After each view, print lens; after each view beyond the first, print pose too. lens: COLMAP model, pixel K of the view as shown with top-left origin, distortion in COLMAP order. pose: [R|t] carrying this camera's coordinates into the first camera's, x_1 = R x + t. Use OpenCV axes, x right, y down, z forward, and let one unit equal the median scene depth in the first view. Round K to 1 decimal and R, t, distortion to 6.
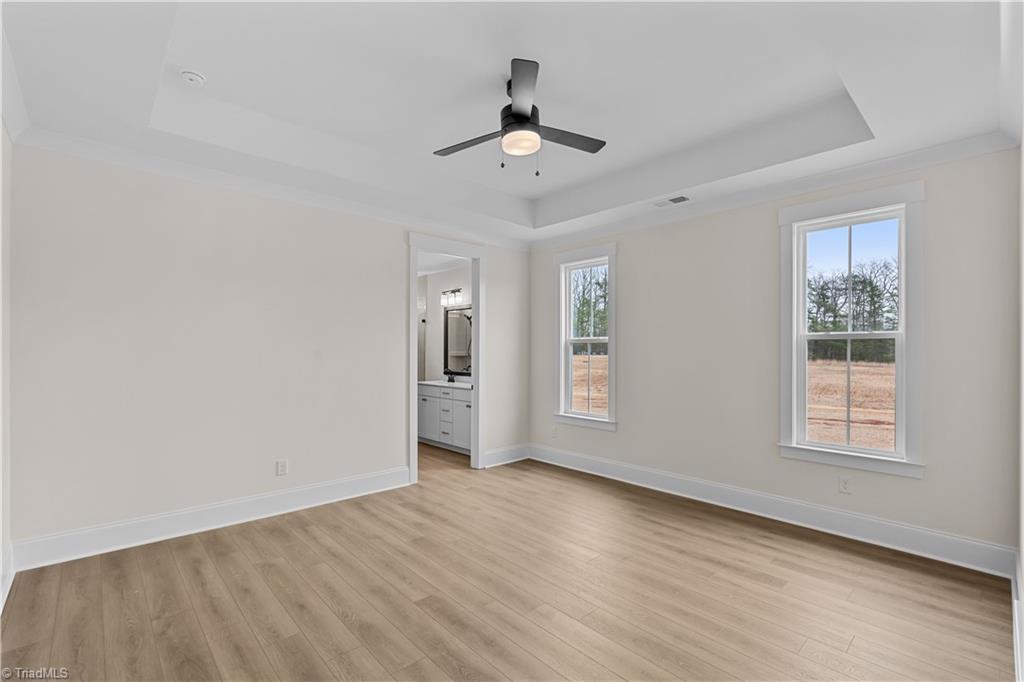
lens RADIAL K [[456.4, 0, 512.0], [0, 456.4, 341.0], [0, 0, 1]] dist [-0.002967, -0.000522]
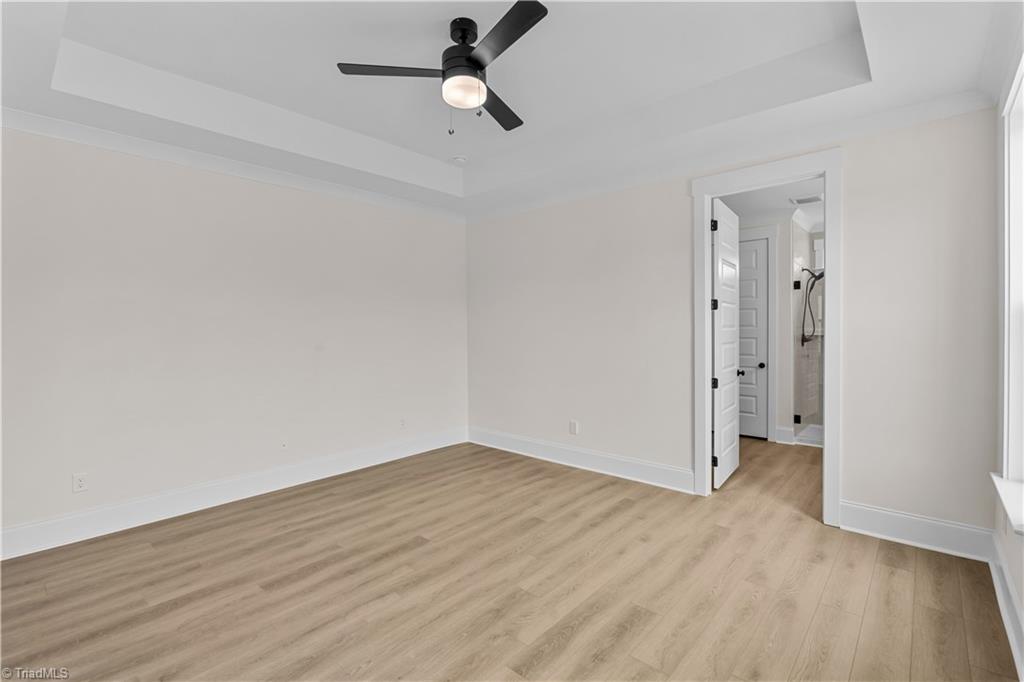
lens RADIAL K [[456.4, 0, 512.0], [0, 456.4, 341.0], [0, 0, 1]] dist [-0.002967, -0.000522]
pose [[0.091757, 0.025980, -0.995442, 0.696610], [0.030200, 0.999127, 0.028860, 0.013769], [0.995323, -0.032710, 0.090893, 0.786338]]
